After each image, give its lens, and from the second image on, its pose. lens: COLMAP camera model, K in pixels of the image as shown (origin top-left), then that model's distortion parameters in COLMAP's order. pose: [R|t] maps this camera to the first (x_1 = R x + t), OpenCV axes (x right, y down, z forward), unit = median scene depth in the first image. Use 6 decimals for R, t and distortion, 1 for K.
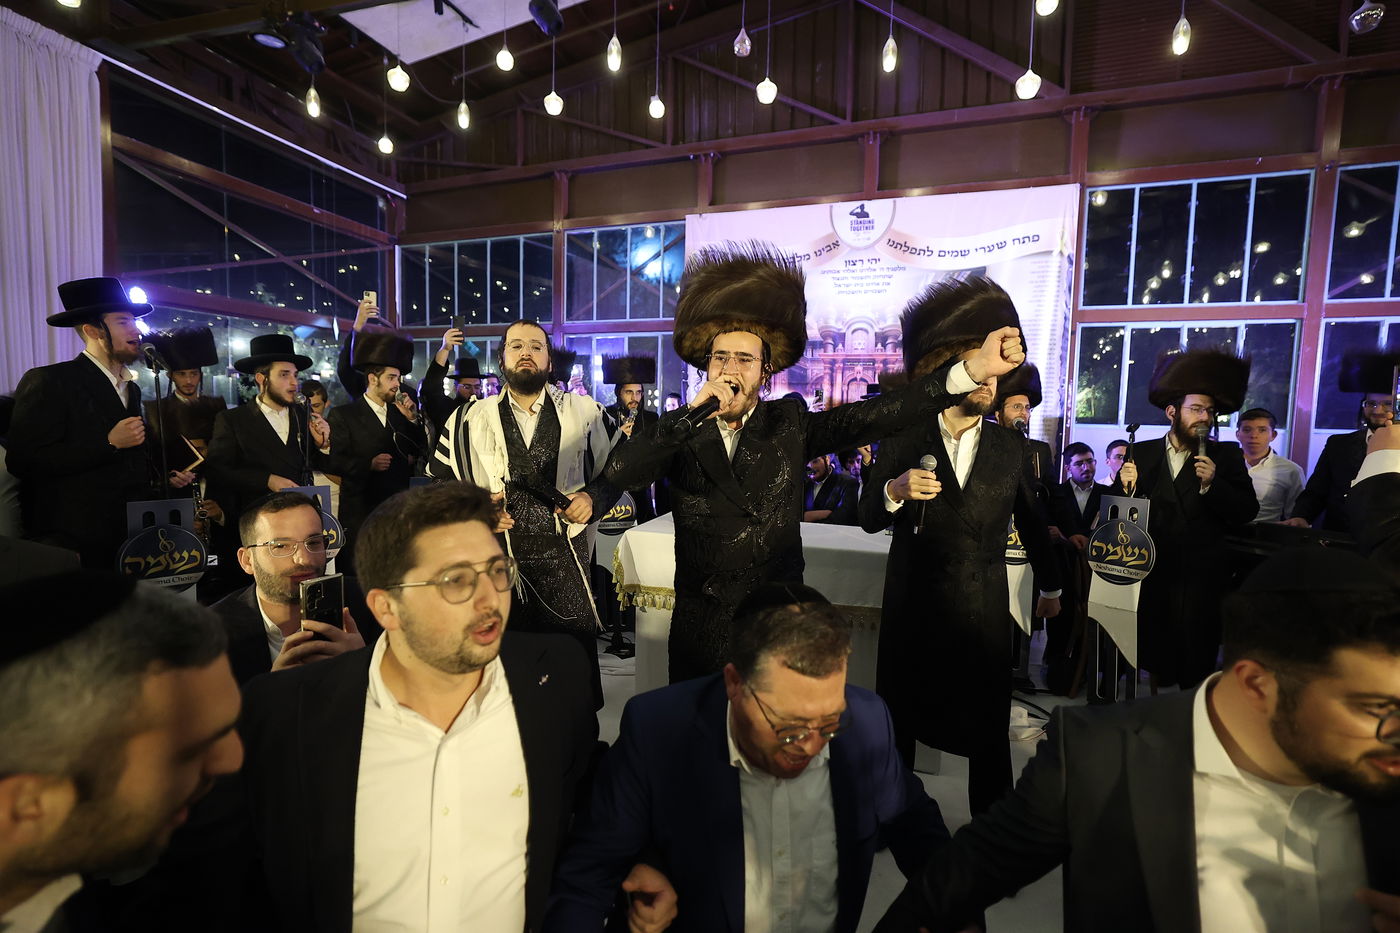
lens RADIAL K [[683.2, 0, 703.5], [0, 683.2, 470.3], [0, 0, 1]] dist [-0.037384, 0.021684]
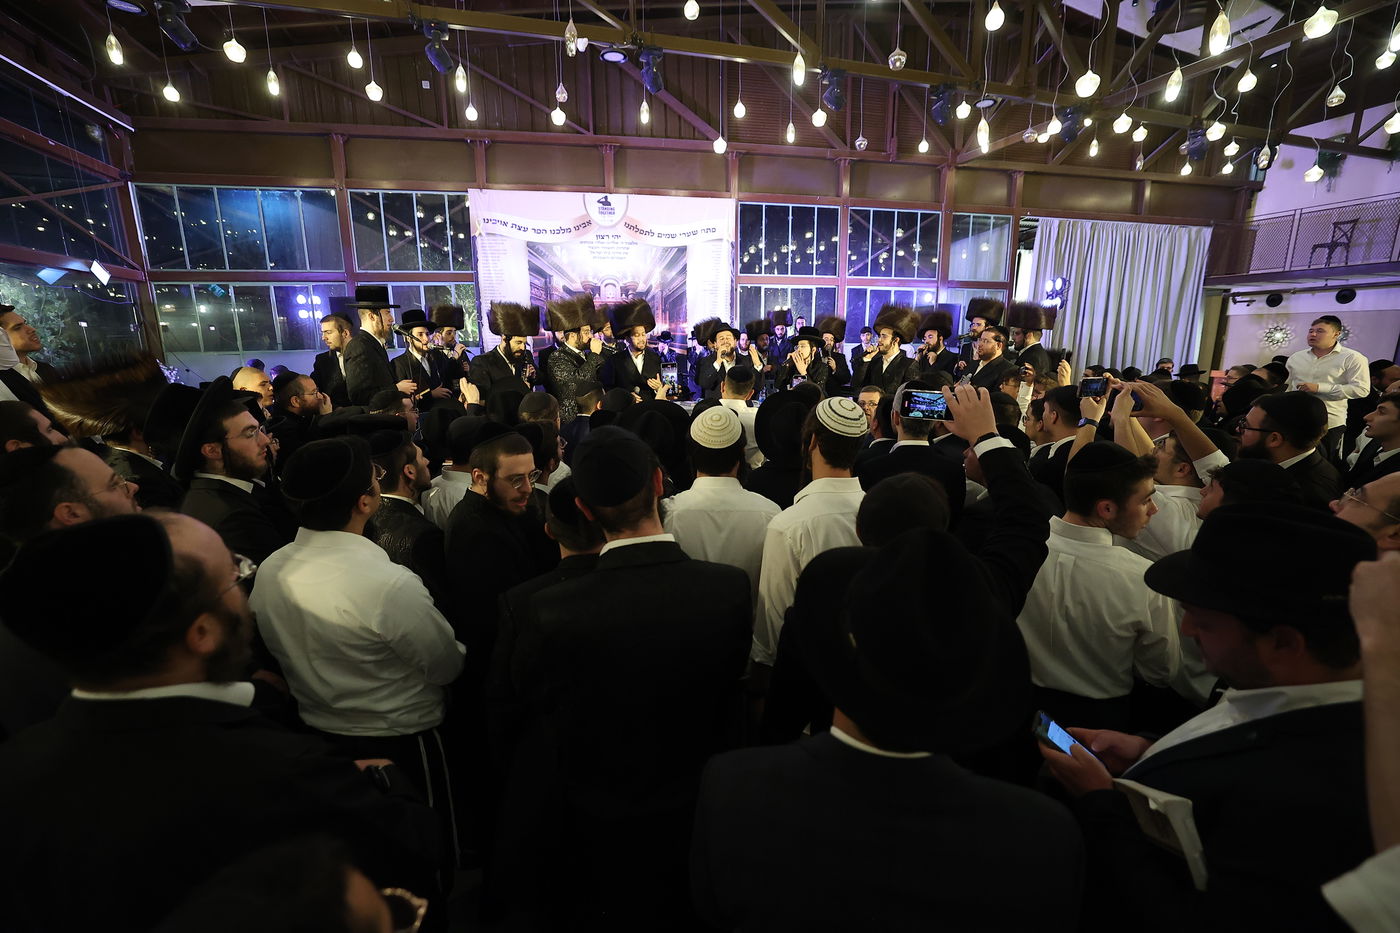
lens RADIAL K [[607.0, 0, 707.4], [0, 607.0, 470.5], [0, 0, 1]] dist [-0.041512, 0.012908]
pose [[0.840075, -0.142097, 0.523529, -0.336200], [0.068952, 0.985226, 0.156769, -0.000381], [-0.538070, -0.095599, 0.837461, -0.246535]]
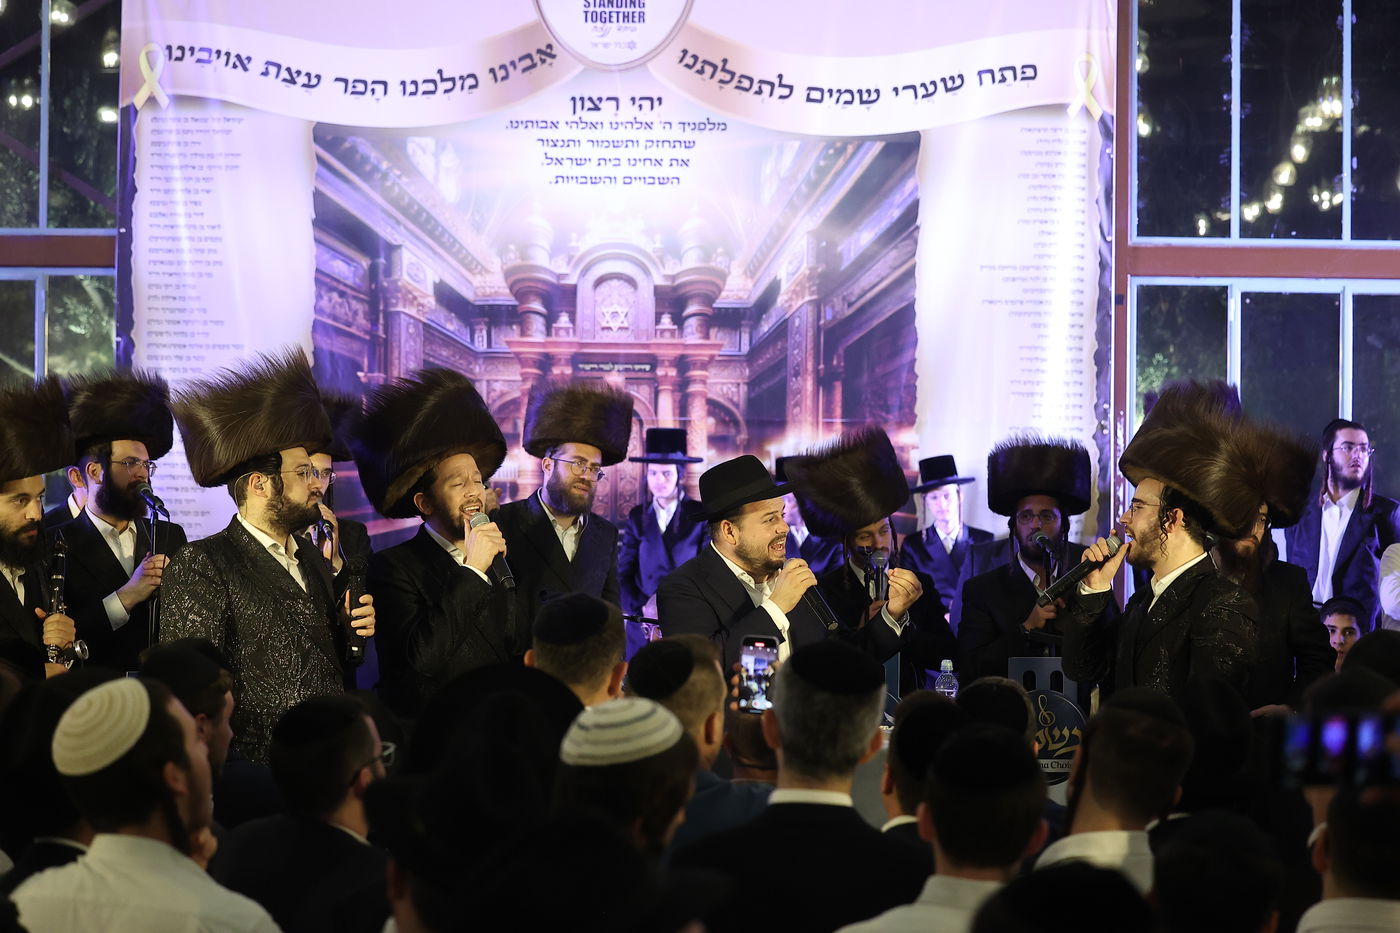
lens RADIAL K [[3203.3, 0, 688.6], [0, 3203.3, 461.6], [0, 0, 1]] dist [-0.149604, 0.000000]
pose [[0.936508, -0.014356, 0.350351, -0.360361], [0.039720, 0.997074, -0.065316, 0.013448], [-0.348389, 0.075084, 0.934338, -0.676605]]
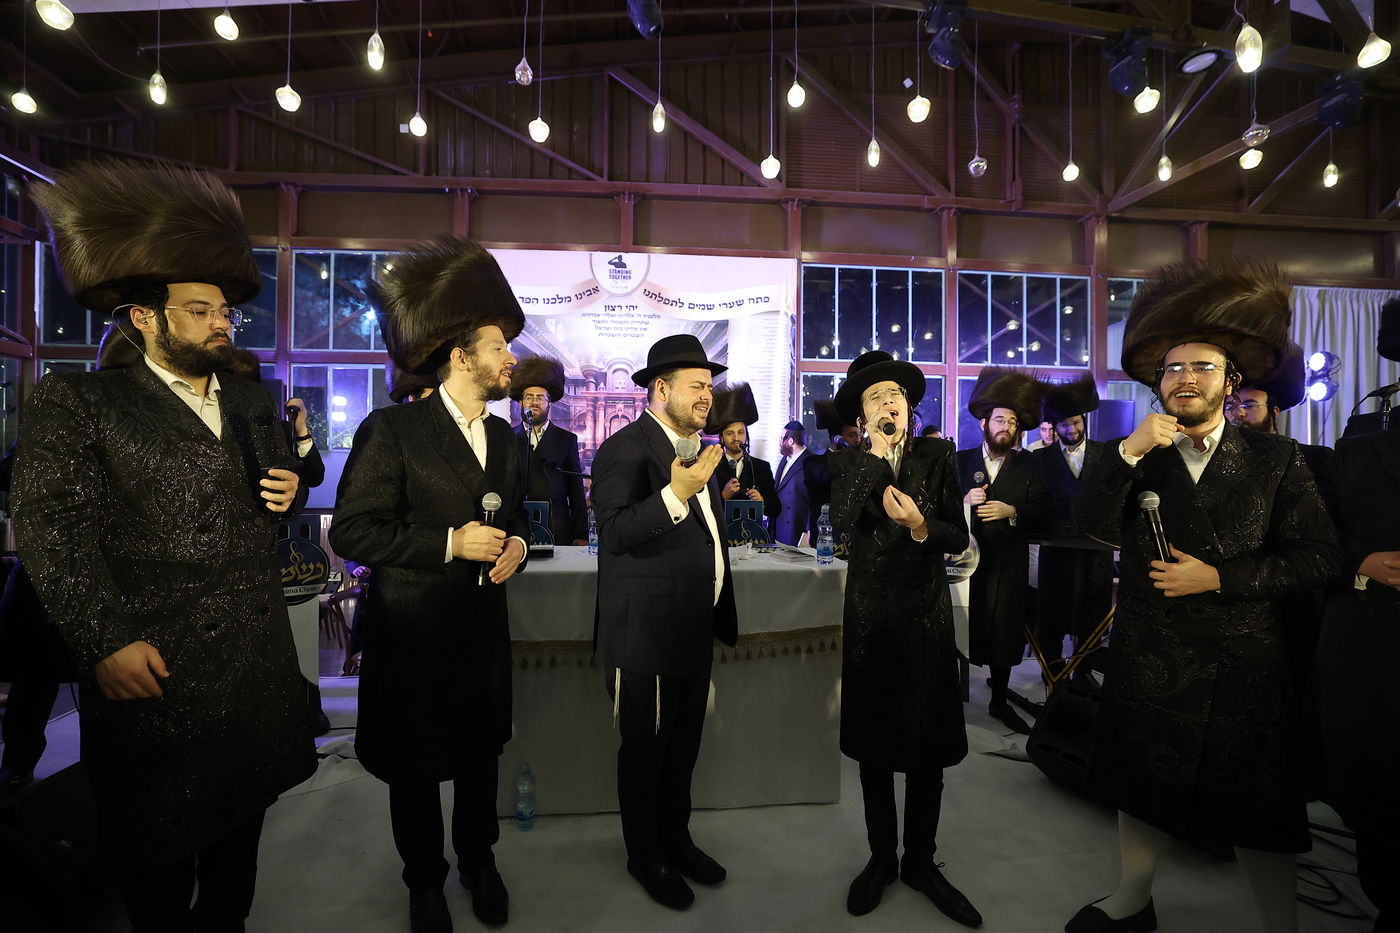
lens RADIAL K [[607.0, 0, 700.7], [0, 607.0, 463.8], [0, 0, 1]] dist [-0.041512, 0.012908]
pose [[0.906423, -0.011661, 0.422210, -0.058769], [0.045427, 0.996512, -0.070004, 0.011828], [-0.419921, 0.082633, 0.903791, 0.103180]]
